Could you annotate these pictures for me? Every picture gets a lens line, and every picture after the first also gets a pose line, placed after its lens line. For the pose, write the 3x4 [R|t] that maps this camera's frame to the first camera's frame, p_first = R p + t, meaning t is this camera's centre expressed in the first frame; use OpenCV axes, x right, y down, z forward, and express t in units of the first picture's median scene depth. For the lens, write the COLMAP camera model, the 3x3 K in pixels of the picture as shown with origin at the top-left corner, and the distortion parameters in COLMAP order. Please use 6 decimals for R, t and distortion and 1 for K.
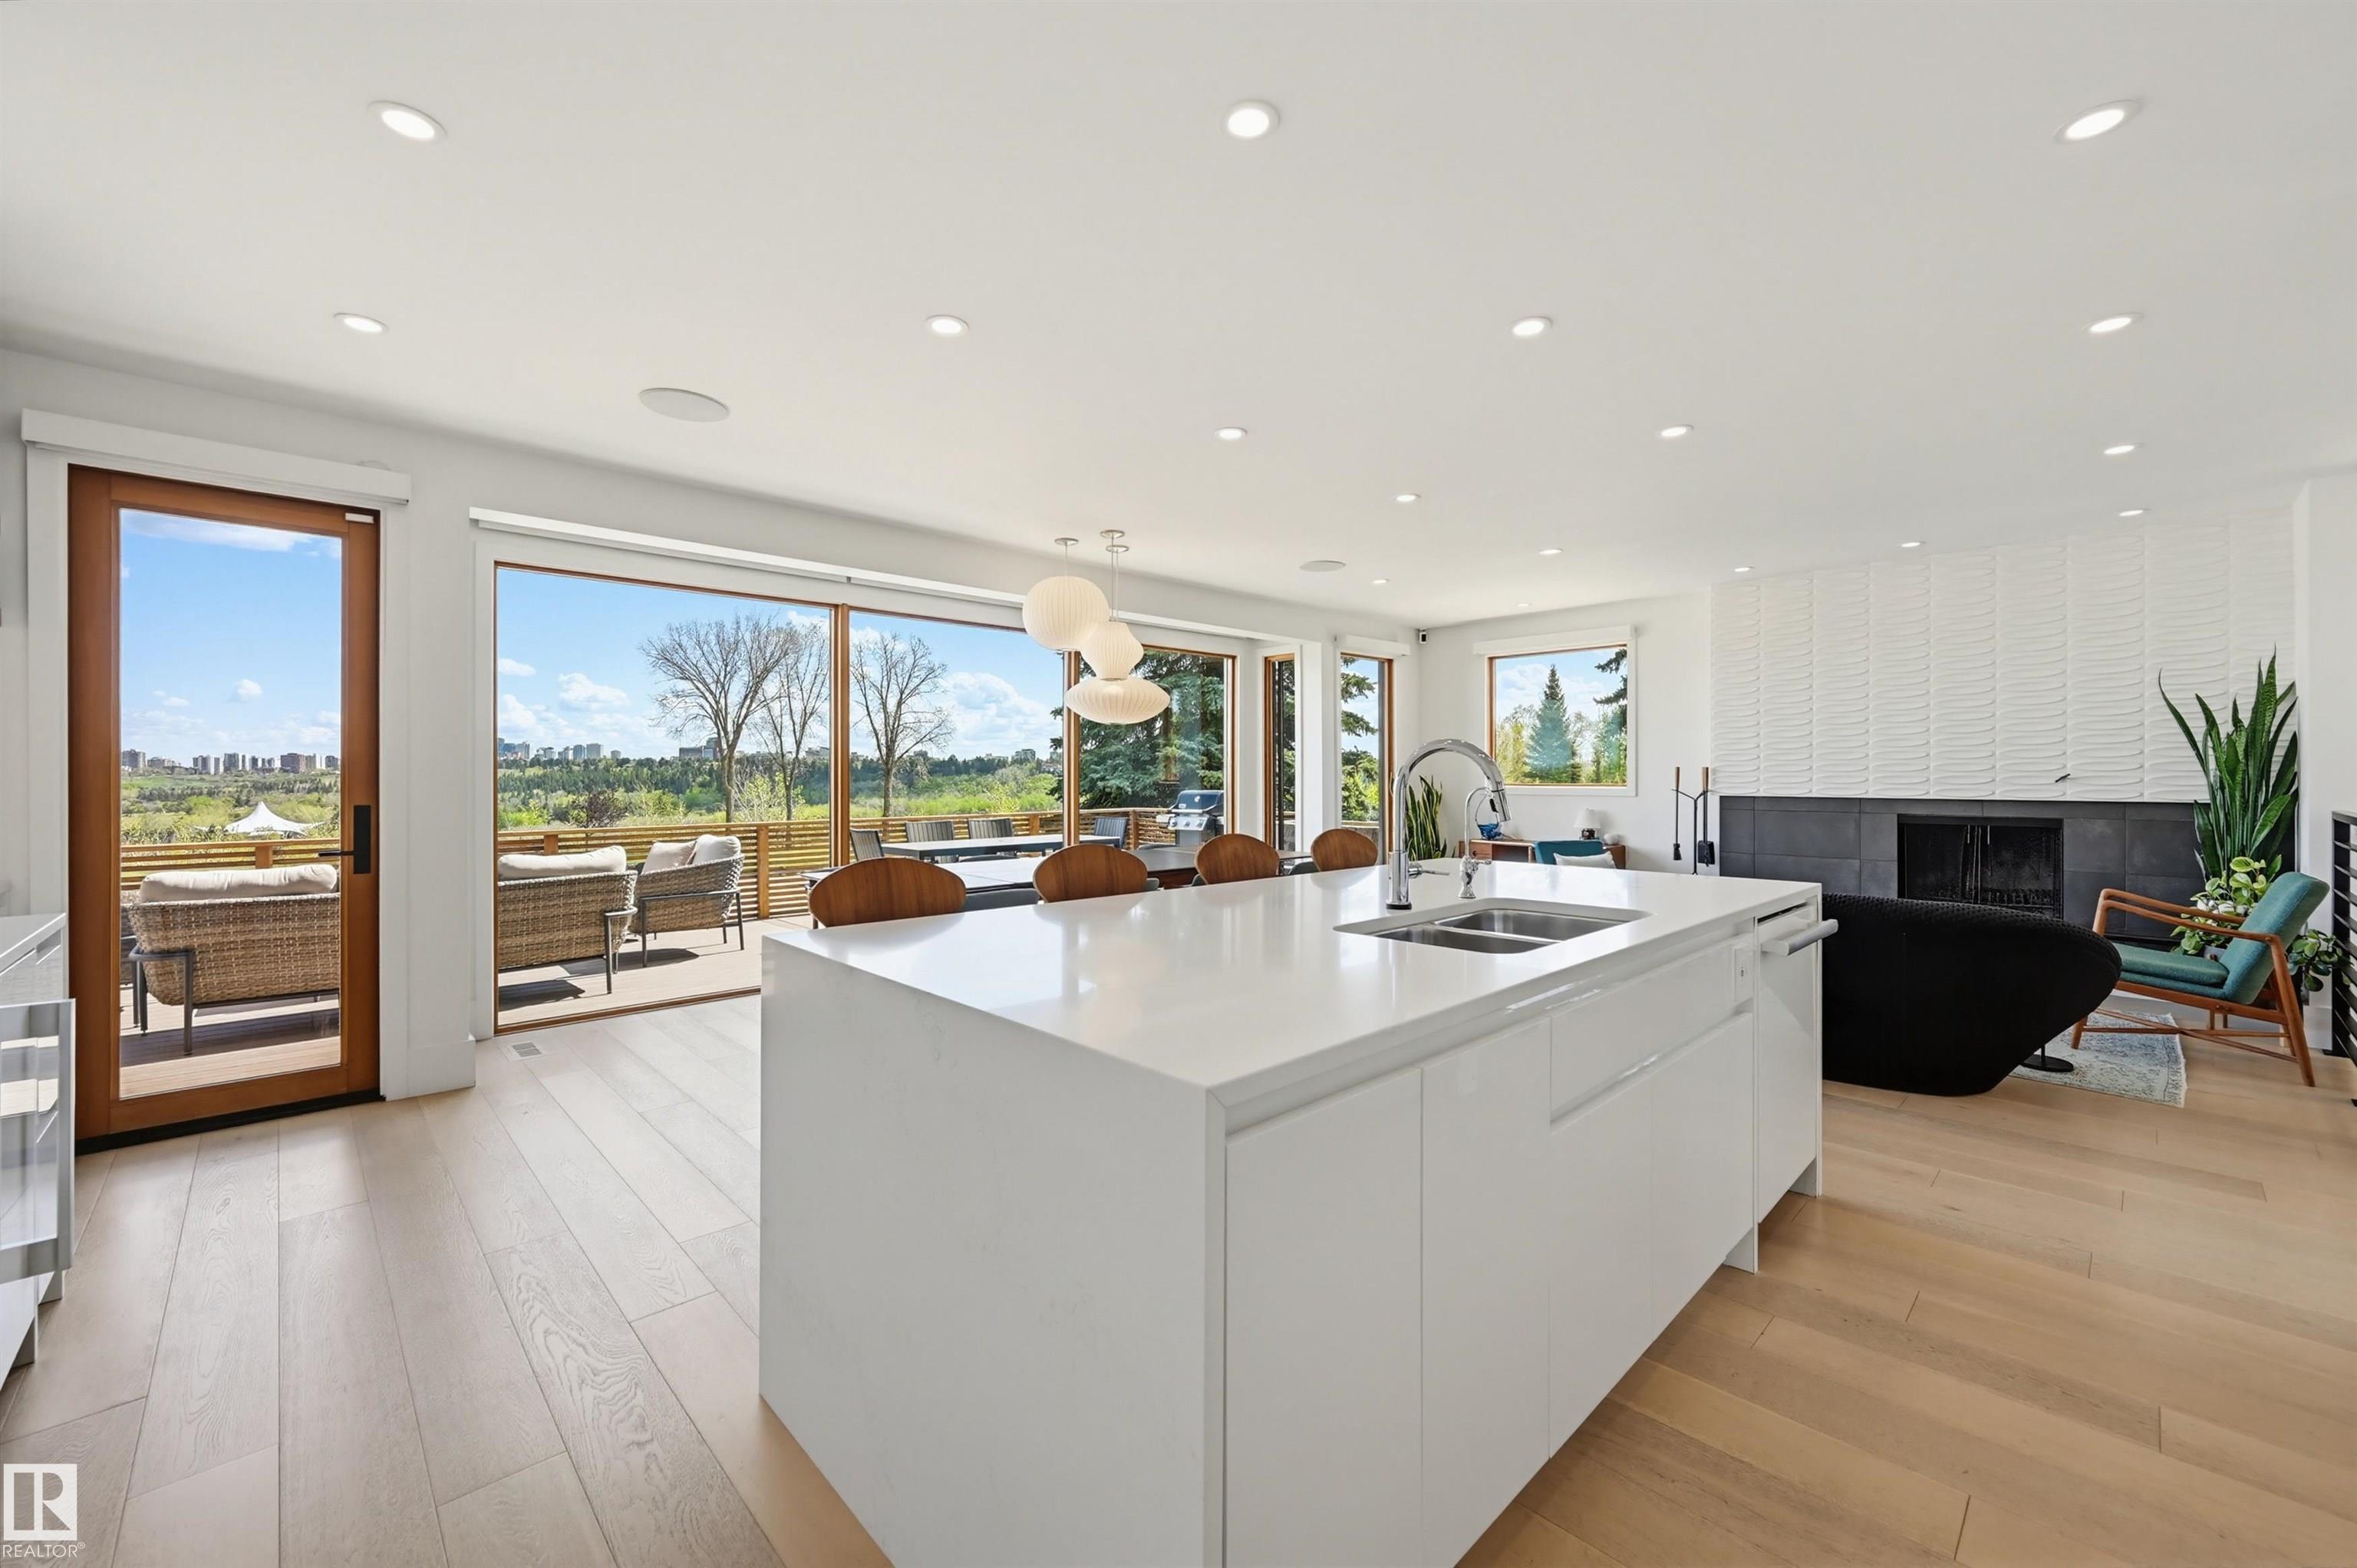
lens RADIAL K [[944.1, 0, 1176.3], [0, 944.1, 777.4], [0, 0, 1]] dist [0.001763, 0.000098]
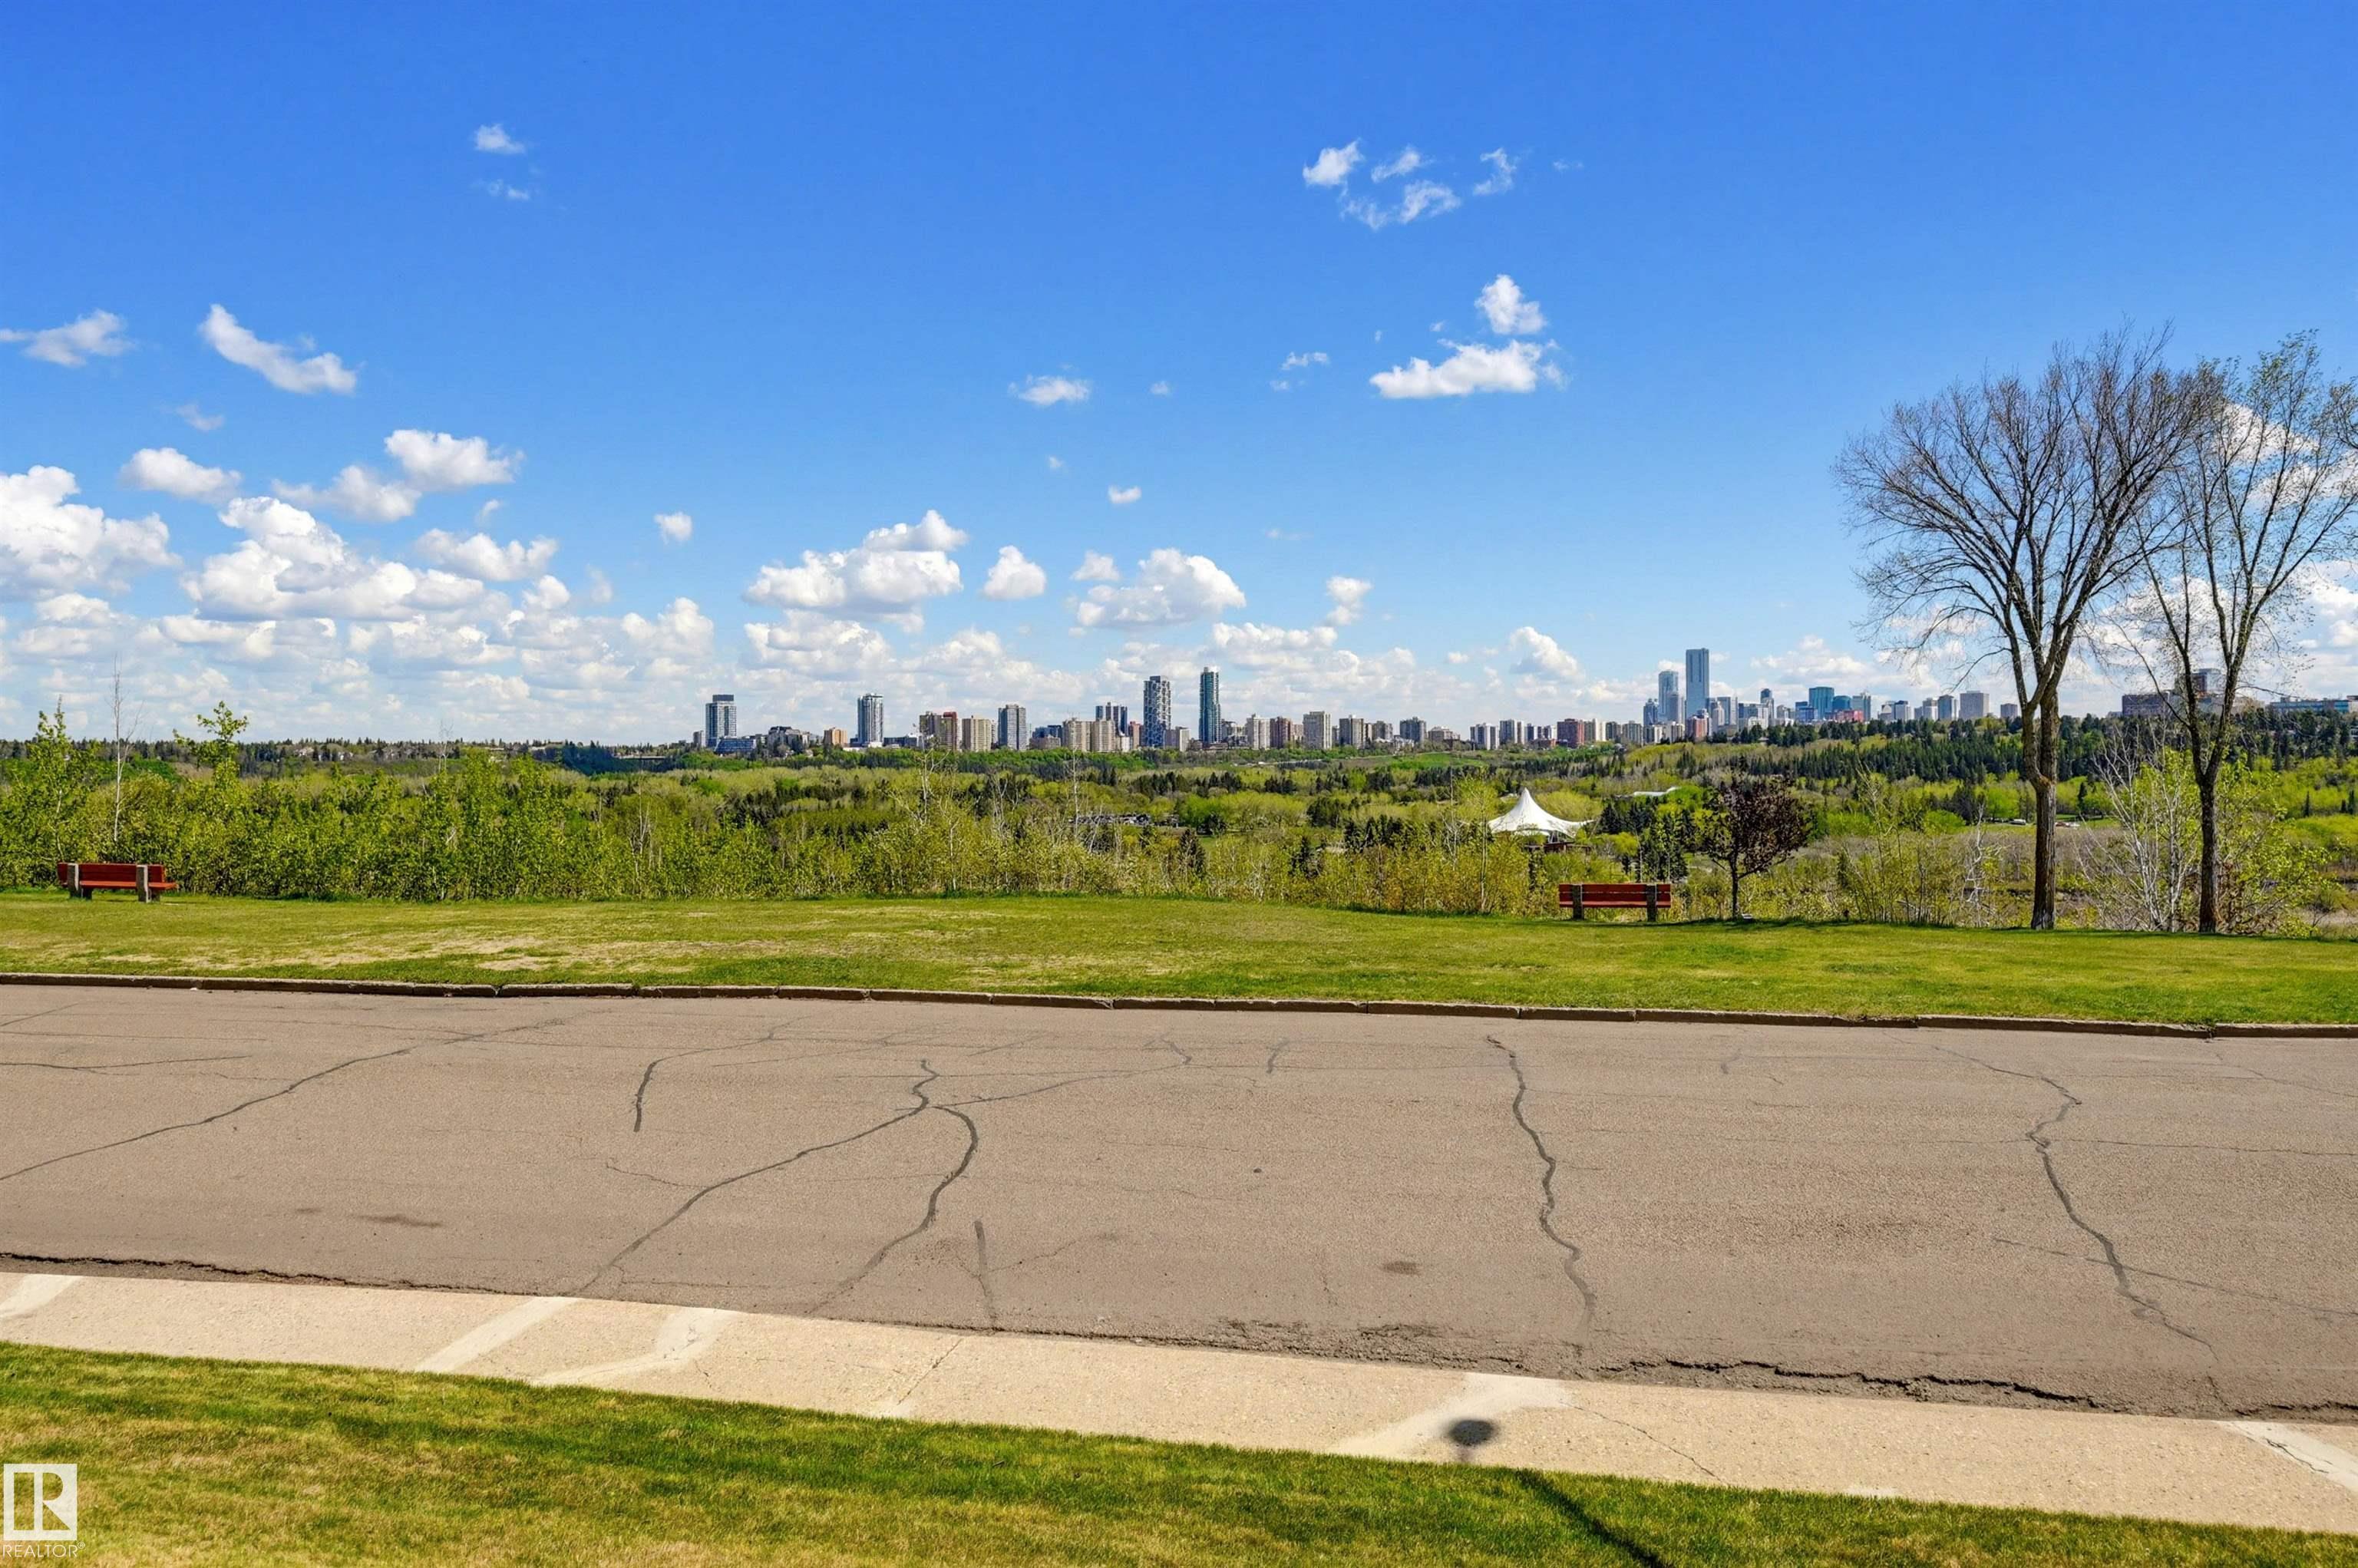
lens RADIAL K [[1816.0, 0, 1173.7], [0, 1816.0, 764.6], [0, 0, 1]] dist [-0.001082, 0.002928]
pose [[0.568564, 0.002844, -0.822634, -0.203235], [0.002837, 0.999981, 0.005417, 0.002069], [0.822634, -0.005414, 0.568545, 1.839272]]
